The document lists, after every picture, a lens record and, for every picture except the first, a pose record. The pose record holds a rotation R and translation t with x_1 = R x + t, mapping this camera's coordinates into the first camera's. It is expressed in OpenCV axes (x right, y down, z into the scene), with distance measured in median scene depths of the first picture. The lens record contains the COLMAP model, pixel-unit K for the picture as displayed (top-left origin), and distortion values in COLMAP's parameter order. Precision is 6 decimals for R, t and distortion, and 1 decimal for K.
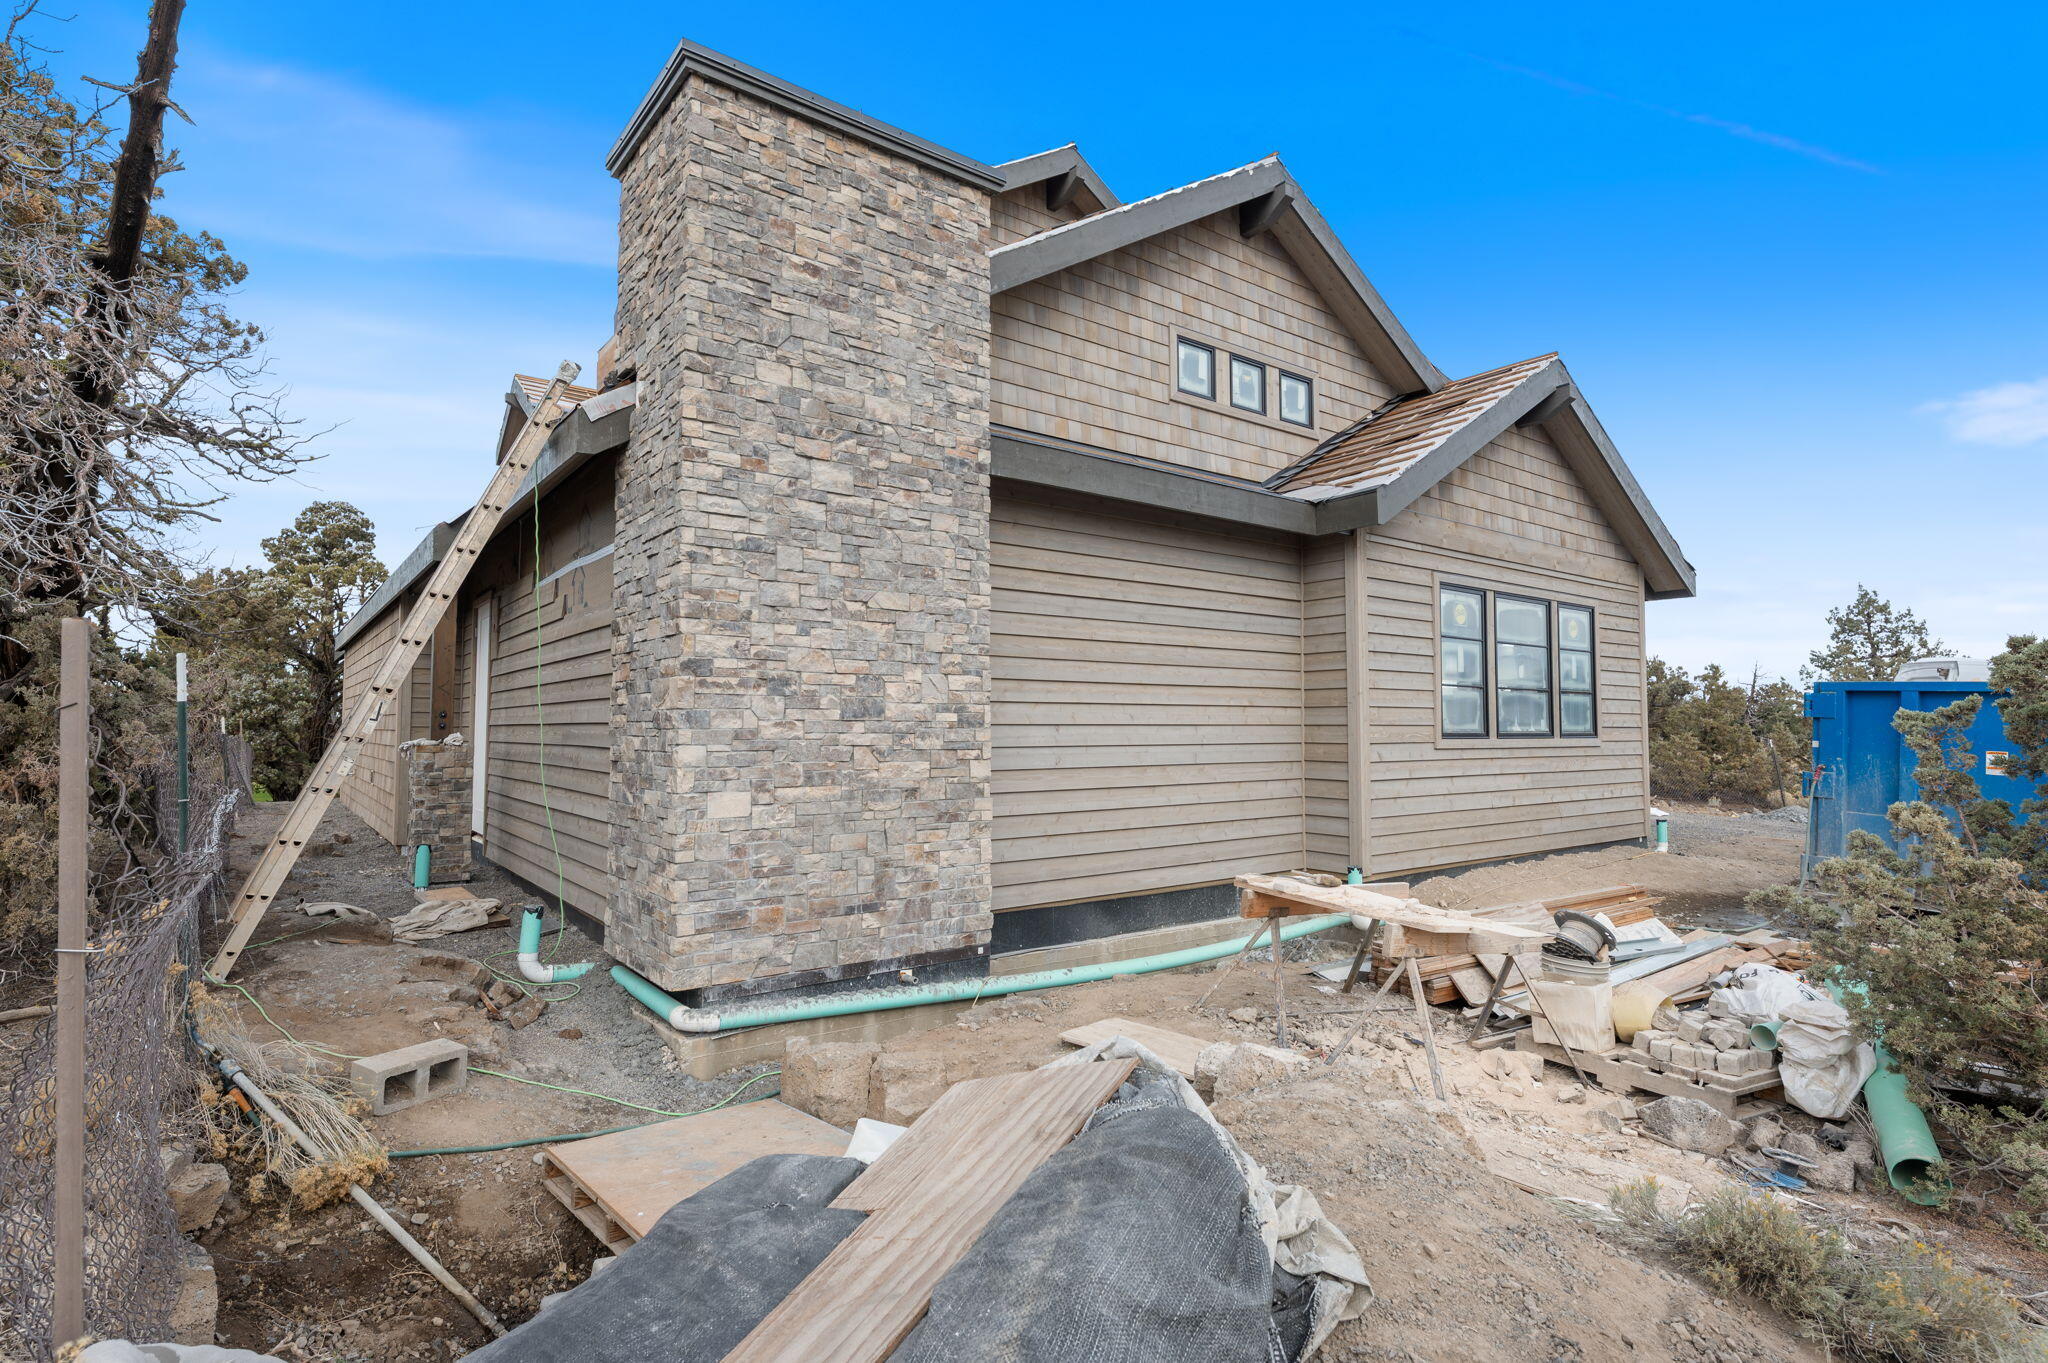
lens RADIAL K [[1025.7, 0, 1020.2], [0, 1025.7, 694.9], [0, 0, 1]] dist [-0.009424, -0.000574]
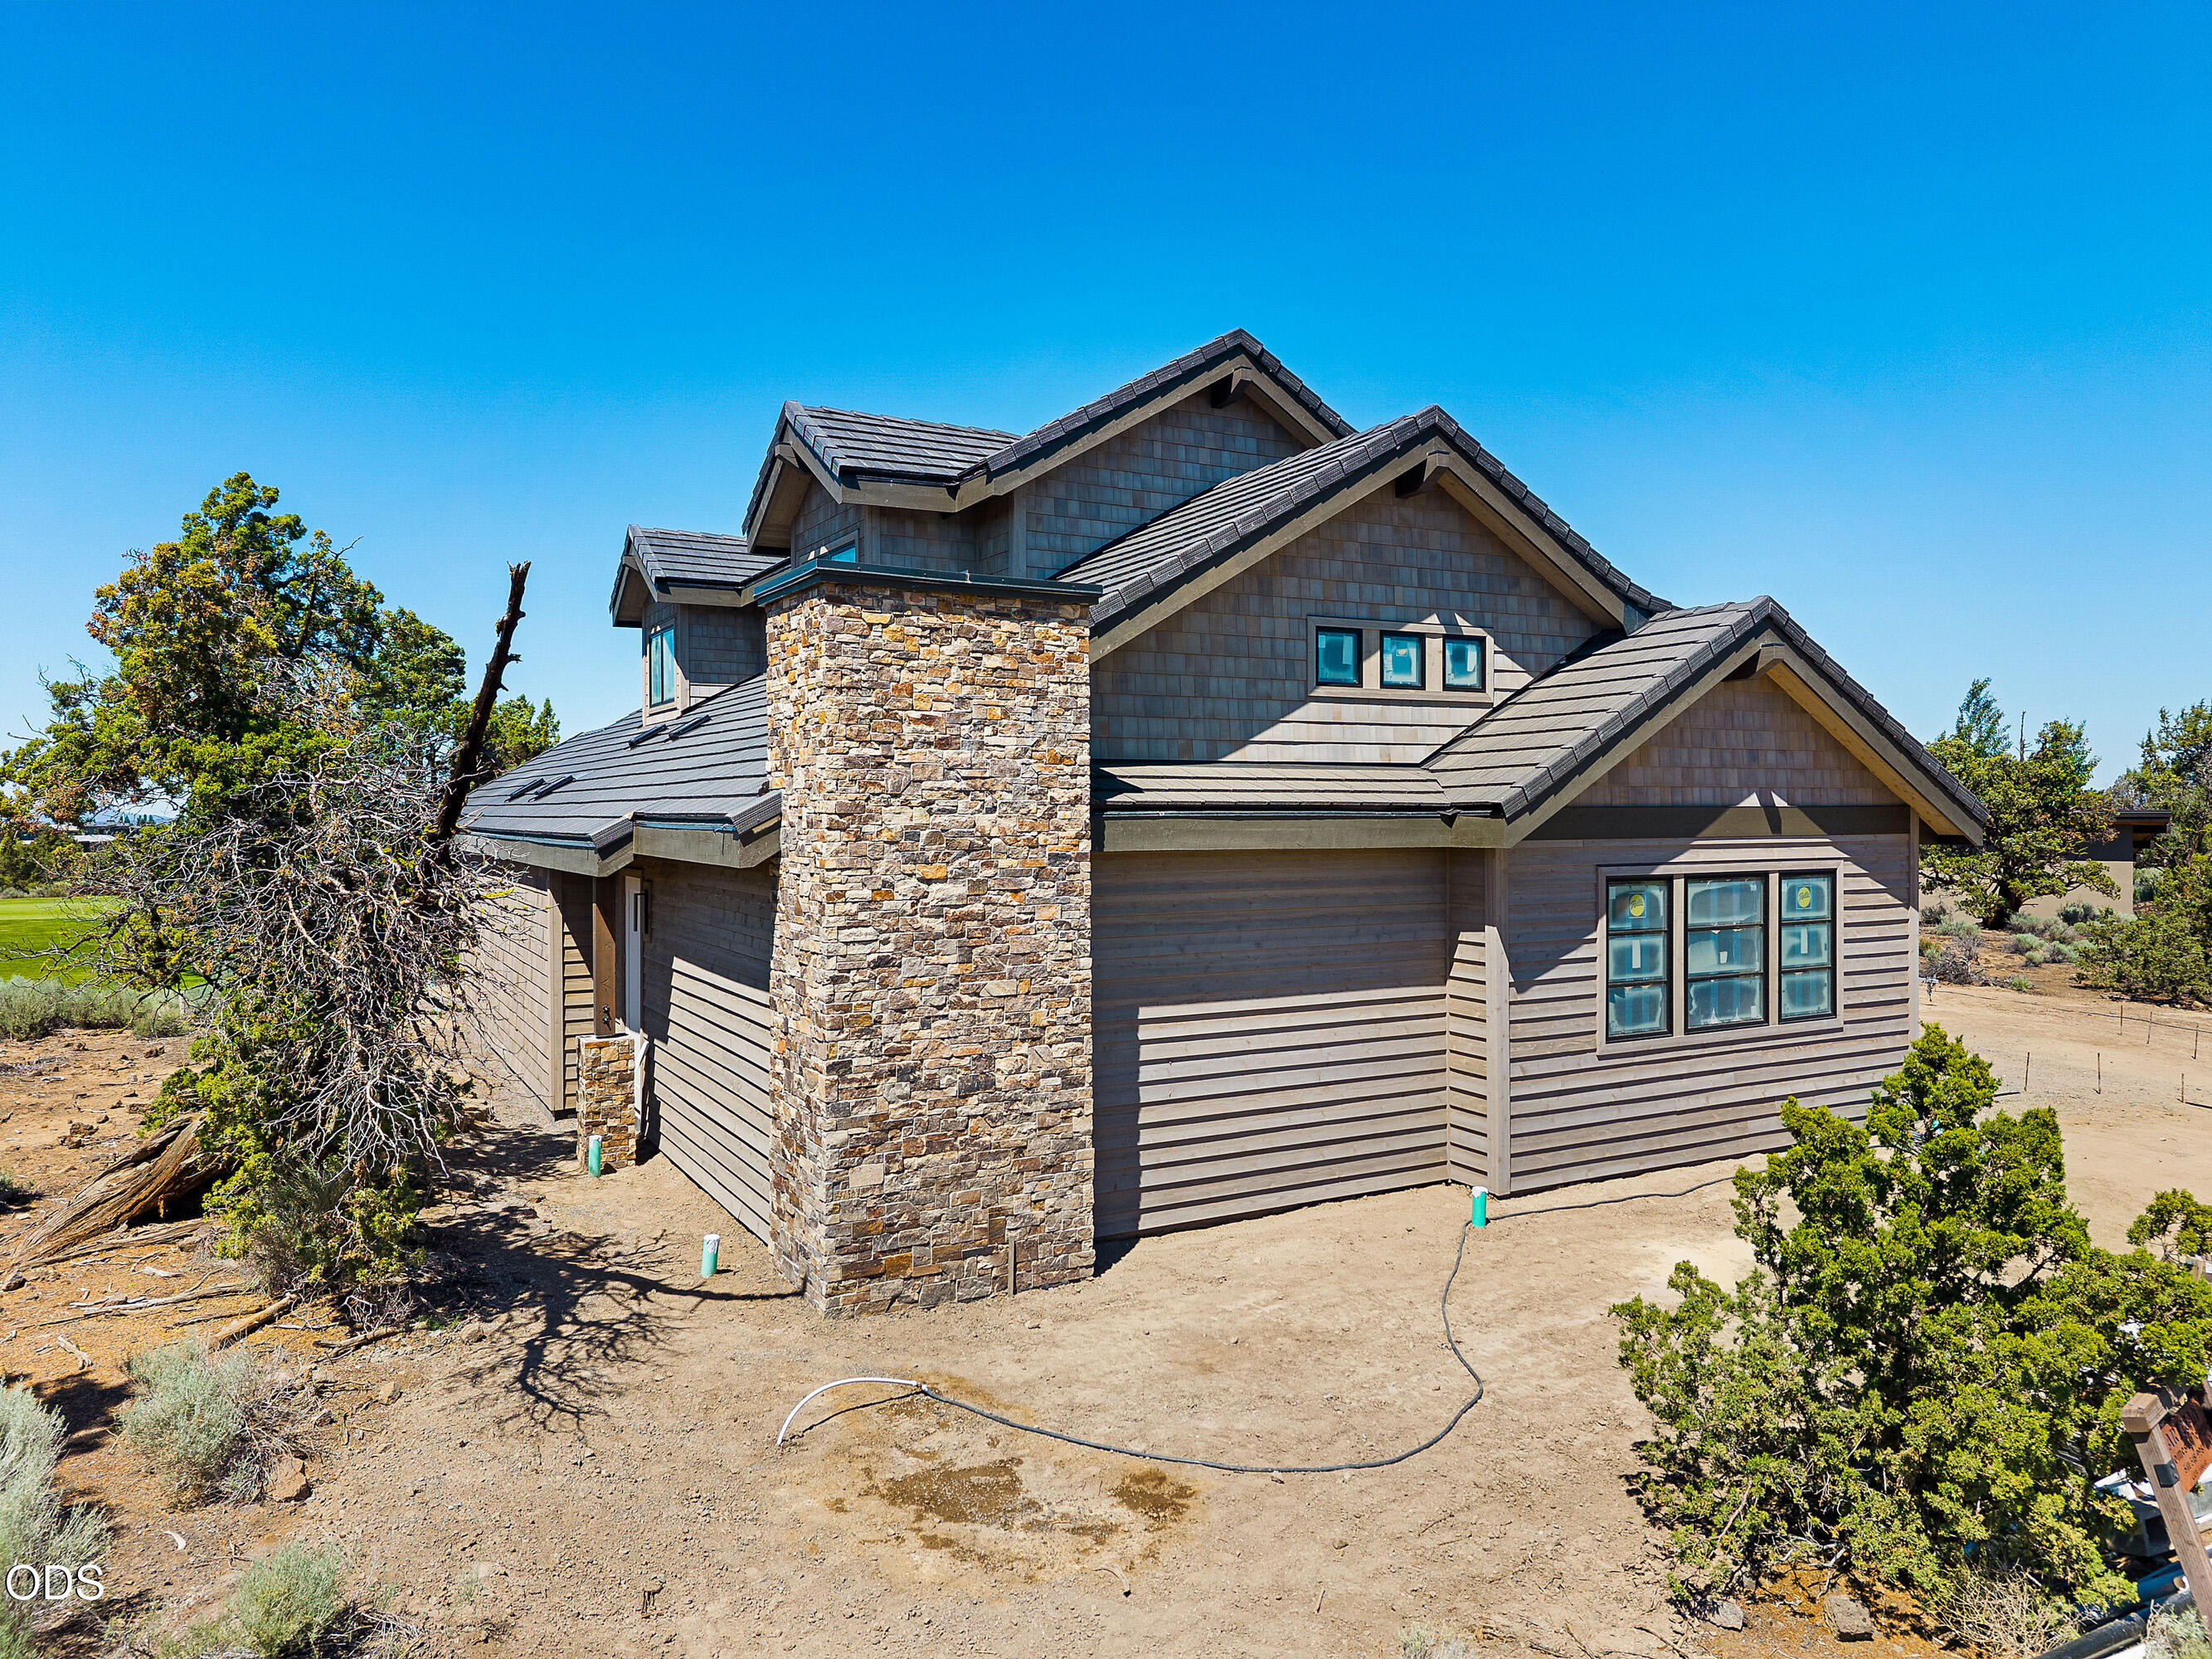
lens RADIAL K [[1493.2, 0, 1102.6], [0, 1493.2, 821.4], [0, 0, 1]] dist [0.045897, -0.062744]
pose [[0.990483, -0.004517, -0.137560, 0.229194], [0.010443, 0.999047, 0.042390, -0.358902], [0.137238, -0.043423, 0.989586, -0.675746]]
